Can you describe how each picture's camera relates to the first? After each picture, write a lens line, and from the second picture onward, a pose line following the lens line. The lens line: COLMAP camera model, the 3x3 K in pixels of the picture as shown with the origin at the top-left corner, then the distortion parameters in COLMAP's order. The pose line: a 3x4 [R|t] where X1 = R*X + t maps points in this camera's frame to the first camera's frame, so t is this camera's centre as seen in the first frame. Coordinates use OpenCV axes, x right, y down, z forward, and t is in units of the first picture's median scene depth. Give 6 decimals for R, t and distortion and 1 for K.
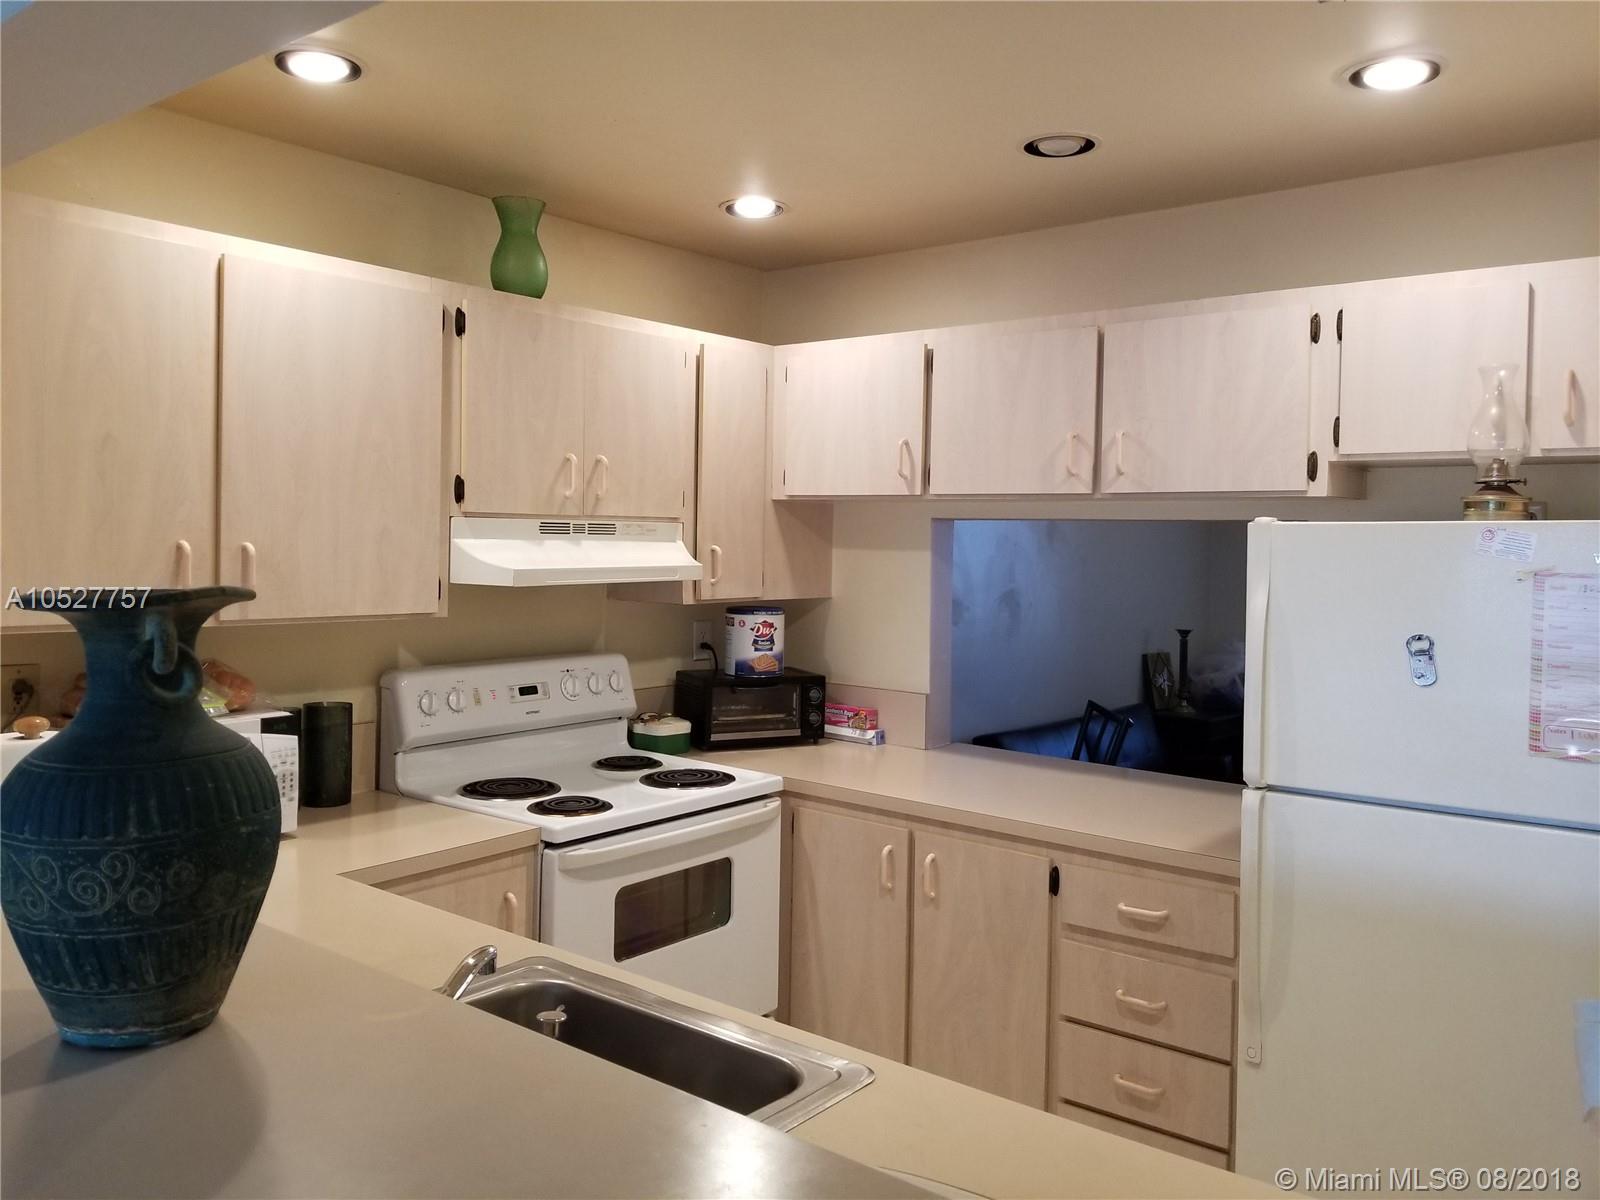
lens RADIAL K [[1267.4, 0, 786.9], [0, 1267.4, 564.3], [0, 0, 1]] dist [0.081329, -0.137758]
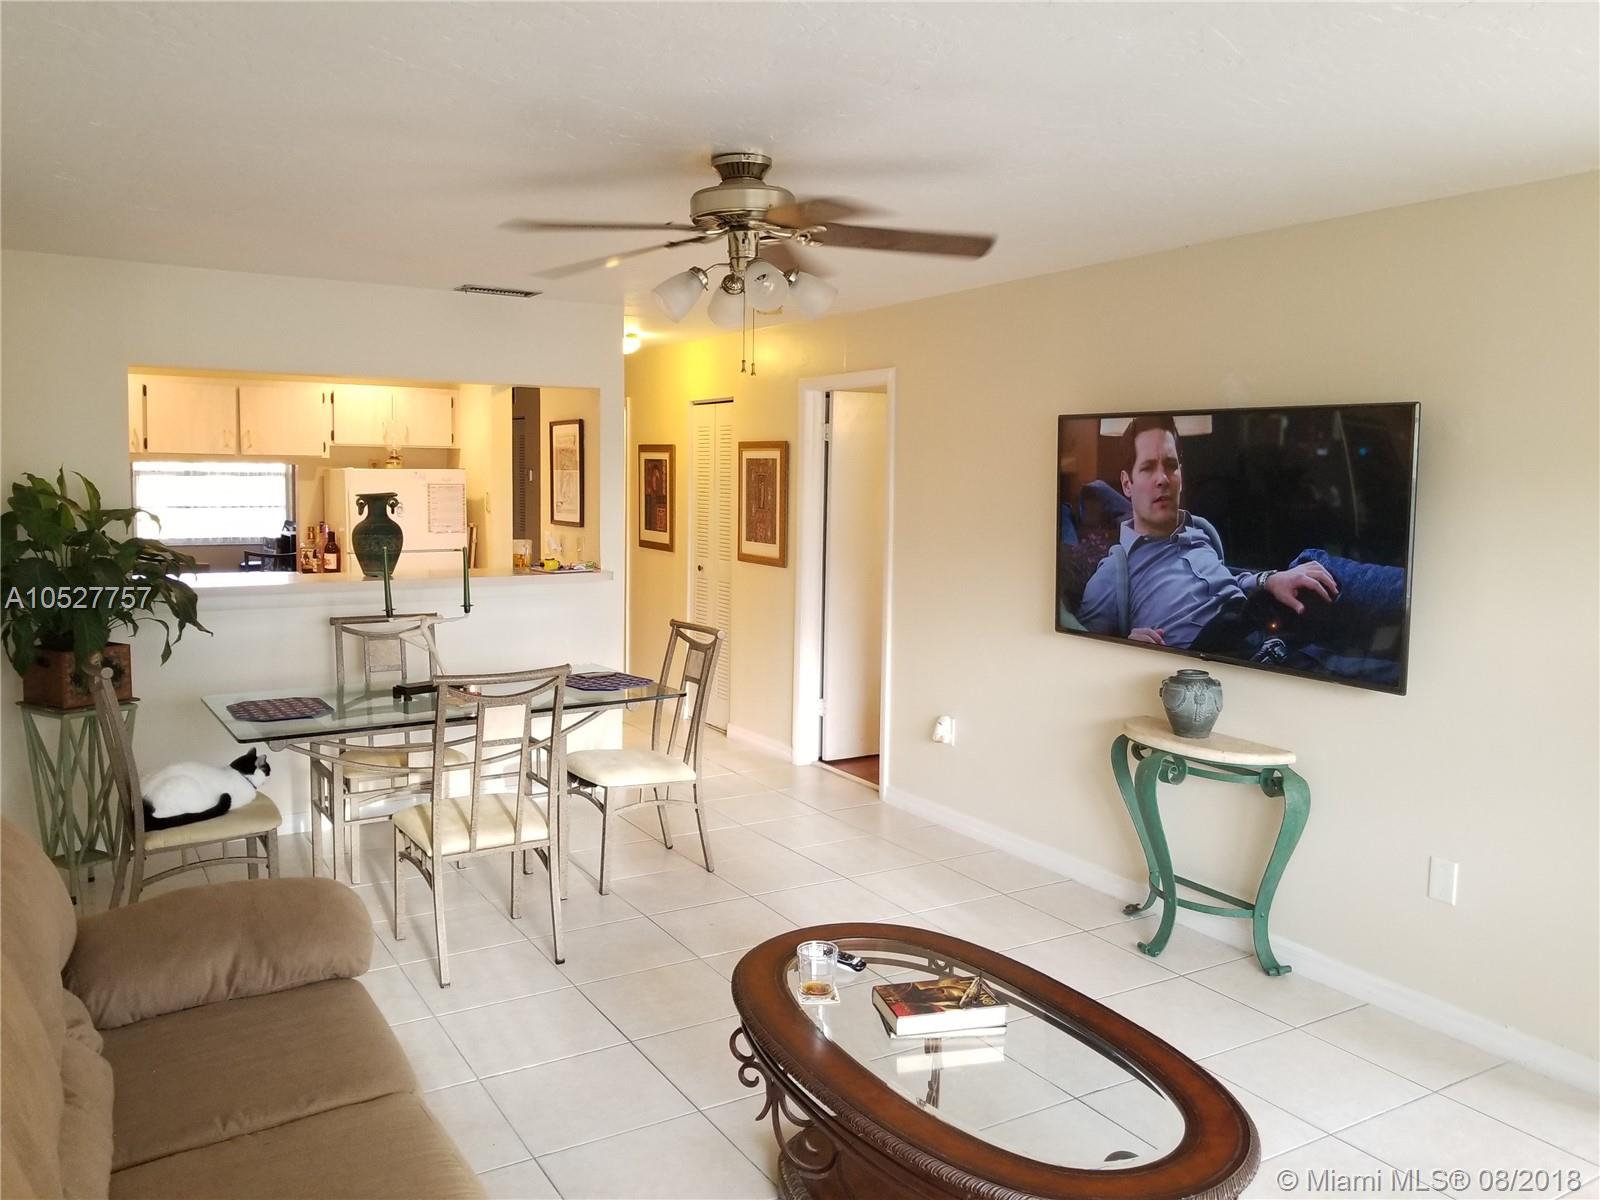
lens RADIAL K [[1267.4, 0, 813.6], [0, 1267.4, 585.3], [0, 0, 1]] dist [0.081329, -0.137758]
pose [[0.311627, -0.098575, 0.945078, -1.735036], [0.010209, 0.994894, 0.100405, -0.041676], [-0.950150, -0.021641, 0.311042, -0.802711]]
